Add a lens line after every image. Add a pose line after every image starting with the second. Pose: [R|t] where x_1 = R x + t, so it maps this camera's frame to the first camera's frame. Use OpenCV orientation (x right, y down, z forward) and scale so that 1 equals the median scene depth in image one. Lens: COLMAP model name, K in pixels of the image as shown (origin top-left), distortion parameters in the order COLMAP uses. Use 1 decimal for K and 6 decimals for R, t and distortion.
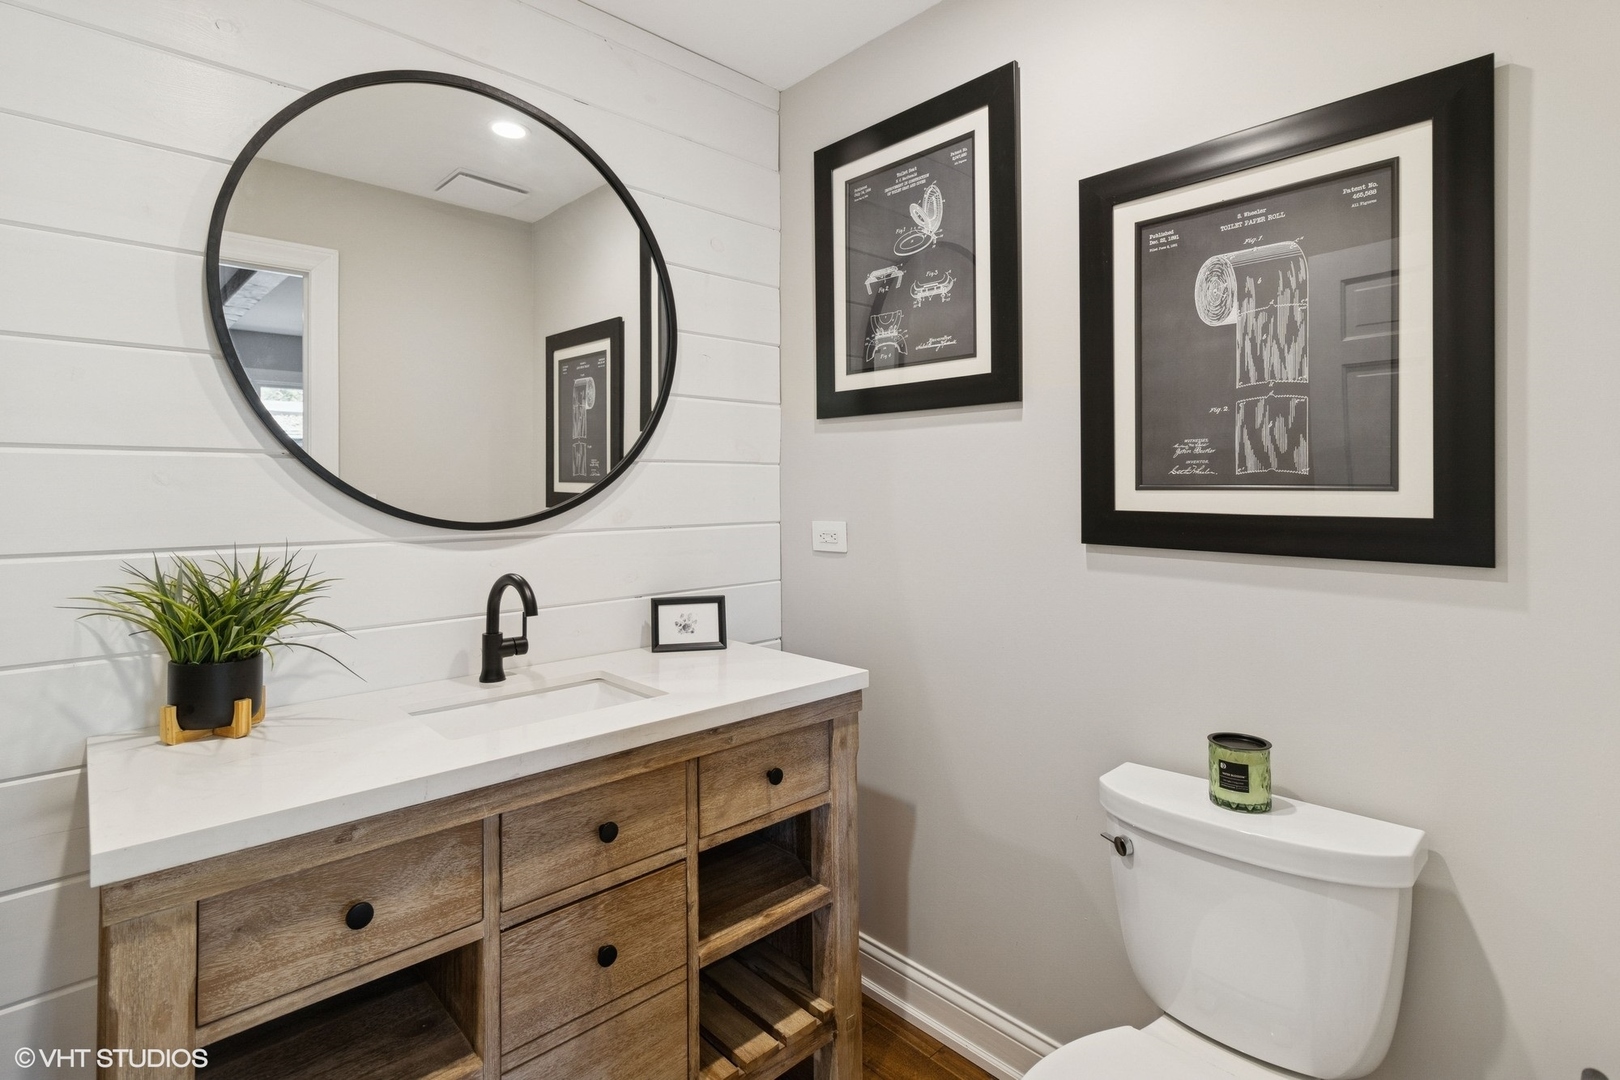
lens RADIAL K [[754.3, 0, 784.7], [0, 754.3, 497.9], [0, 0, 1]] dist [-0.001791, 0.000174]
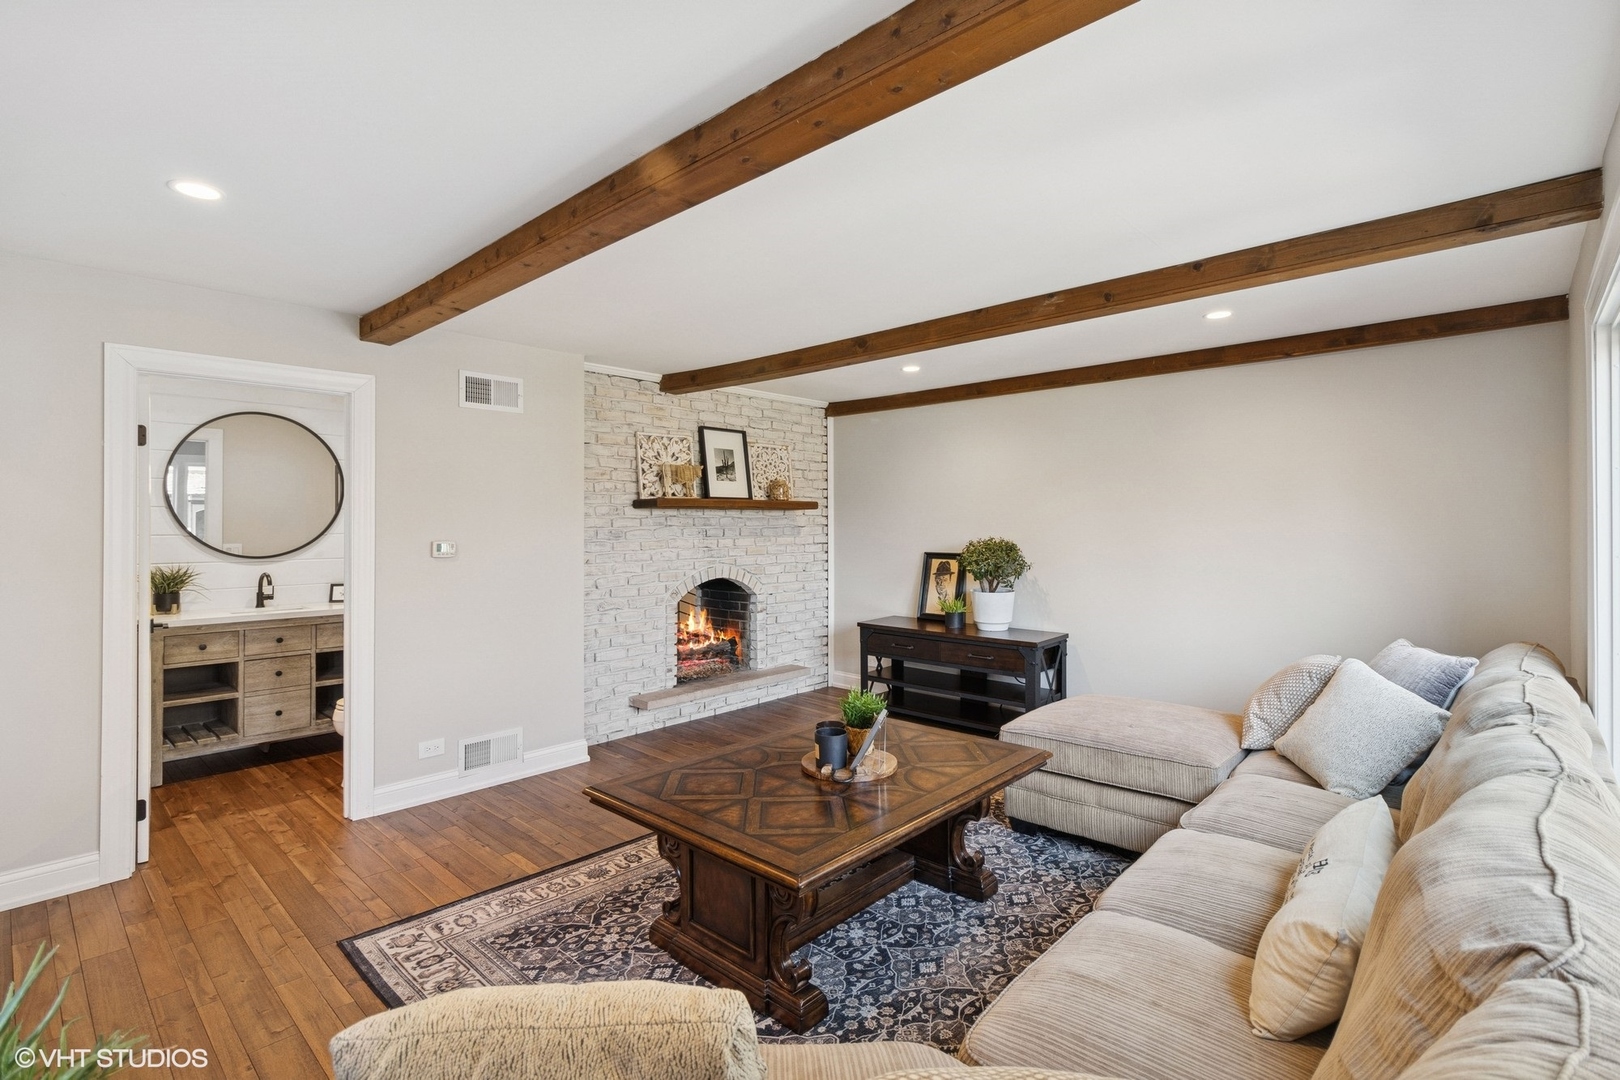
lens RADIAL K [[754.3, 0, 811.5], [0, 754.3, 530.0], [0, 0, 1]] dist [-0.001791, 0.000174]
pose [[0.996471, 0.001187, 0.083935, 2.014602], [-0.000513, 0.999967, -0.008062, -0.064657], [-0.083942, 0.007990, 0.996439, -2.847838]]
